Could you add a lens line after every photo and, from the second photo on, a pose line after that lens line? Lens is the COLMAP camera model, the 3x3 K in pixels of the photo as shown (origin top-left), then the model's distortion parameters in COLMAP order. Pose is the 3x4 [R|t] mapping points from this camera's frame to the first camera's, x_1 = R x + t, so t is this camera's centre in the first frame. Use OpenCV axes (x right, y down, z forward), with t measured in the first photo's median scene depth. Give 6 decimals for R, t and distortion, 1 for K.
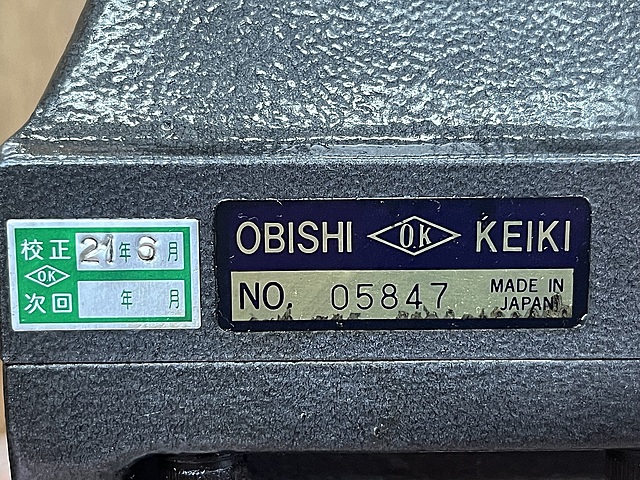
lens RADIAL K [[1172.3, 0, 320.4], [0, 1172.3, 240.1], [0, 0, 1]] dist [0.086081, 0.000000]
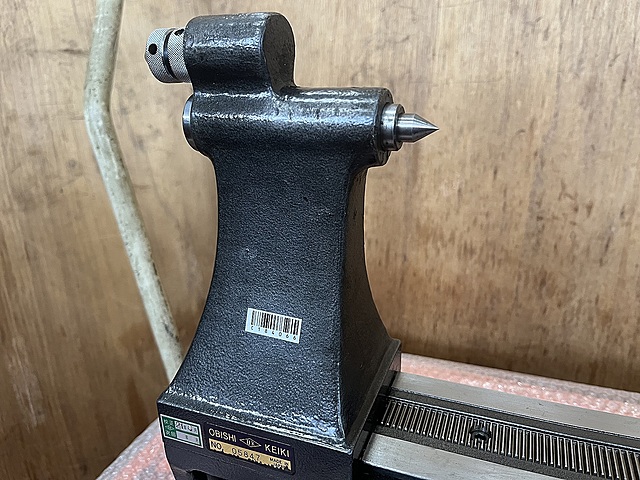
lens RADIAL K [[495.2, 0, 320.4], [0, 495.2, 240.8], [0, 0, 1]] dist [0.041964, -0.077225]
pose [[0.920180, 0.116440, -0.373779, 0.790731], [-0.056371, 0.984204, 0.167826, -0.899963], [0.387417, -0.133360, 0.912208, -0.255930]]
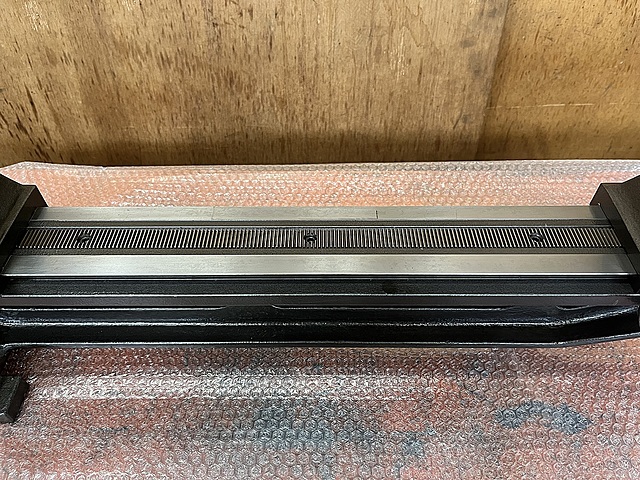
lens RADIAL K [[495.2, 0, 323.1], [0, 495.2, 244.5], [0, 0, 1]] dist [0.041964, -0.077225]
pose [[0.999630, 0.019689, -0.018761, 2.042376], [-0.004967, 0.810397, 0.585860, -1.570129], [0.026739, -0.585550, 0.810195, -0.789684]]
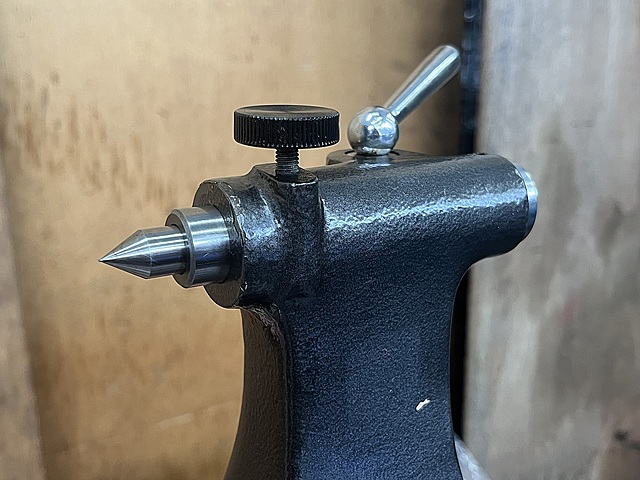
lens RADIAL K [[732.9, 0, 319.0], [0, 732.9, 246.8], [0, 0, 1]] dist [0.005327, 0.000000]
pose [[0.870638, -0.127802, 0.475032, 3.191093], [0.088887, 0.990638, 0.103609, -1.130459], [-0.483826, -0.047982, 0.873848, 0.081382]]
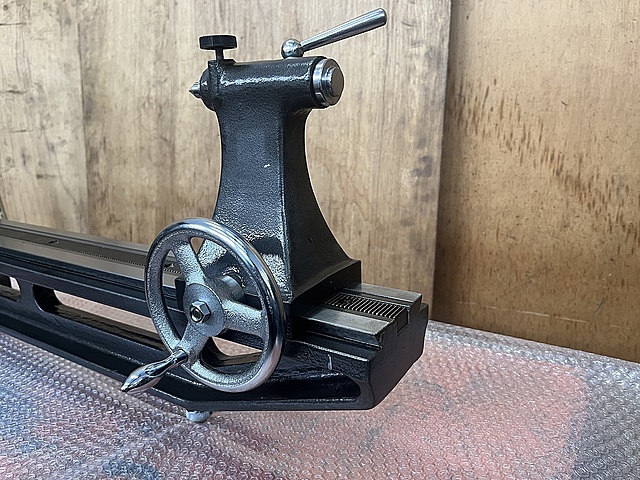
lens RADIAL K [[495.2, 0, 323.0], [0, 495.2, 242.7], [0, 0, 1]] dist [0.041964, -0.077225]
pose [[0.831381, 0.124675, -0.541536, 5.431891], [-0.082294, 0.991385, 0.101902, -0.577233], [0.549575, -0.040154, 0.834479, -0.533359]]
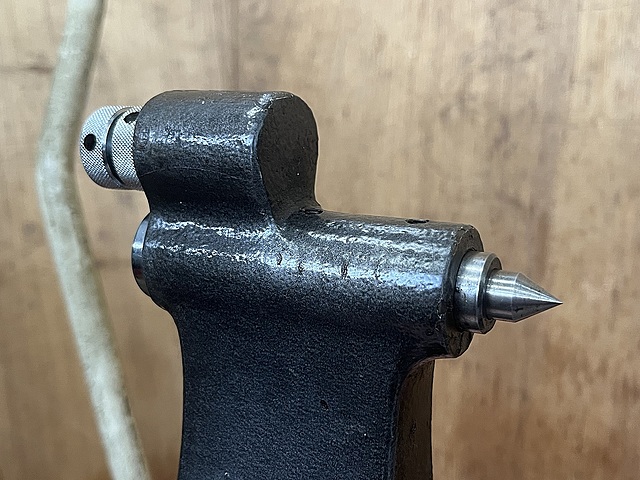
lens RADIAL K [[739.3, 0, 321.8], [0, 739.3, 243.4], [0, 0, 1]] dist [-0.004620, 0.000000]
pose [[0.868949, 0.102657, -0.484138, 0.763108], [-0.071725, 0.994044, 0.082043, -1.145083], [0.489677, -0.036567, 0.871137, -0.004521]]
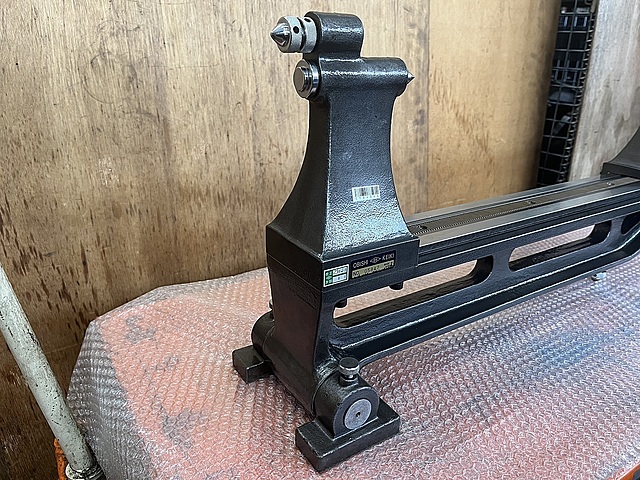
lens RADIAL K [[495.2, 0, 321.9], [0, 495.2, 239.9], [0, 0, 1]] dist [0.041964, -0.077225]
pose [[0.850108, -0.171105, 0.498035, -1.519707], [0.088058, 0.978614, 0.185905, -0.648777], [-0.519193, -0.114183, 0.846995, -1.161866]]
